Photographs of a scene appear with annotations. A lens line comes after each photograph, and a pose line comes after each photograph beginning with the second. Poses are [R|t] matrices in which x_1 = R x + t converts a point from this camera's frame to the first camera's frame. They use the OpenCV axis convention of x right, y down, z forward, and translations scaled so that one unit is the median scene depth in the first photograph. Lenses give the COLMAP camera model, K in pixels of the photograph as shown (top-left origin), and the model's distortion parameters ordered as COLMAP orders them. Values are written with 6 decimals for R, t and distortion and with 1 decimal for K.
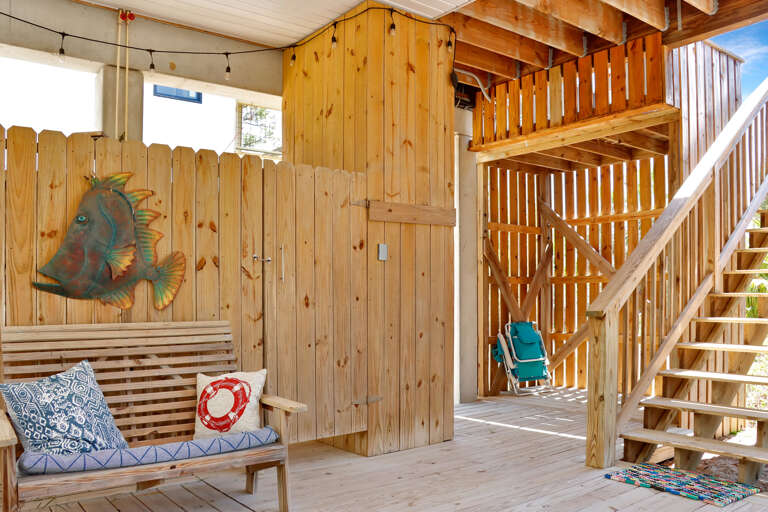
lens RADIAL K [[649.2, 0, 385.2], [0, 649.2, 278.9], [0, 0, 1]] dist [-0.178612, 0.120426]
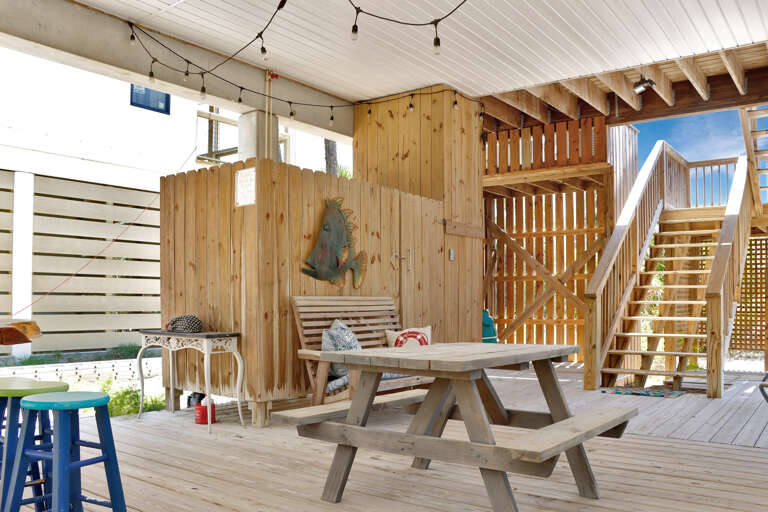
lens RADIAL K [[650.3, 0, 384.0], [0, 650.3, 256.0], [0, 0, 1]] dist [-0.219108, 0.188266]
pose [[0.965824, 0.026595, 0.257830, -0.489413], [-0.015861, 0.998922, -0.043622, 0.026306], [-0.258713, 0.038042, 0.965205, -0.365005]]
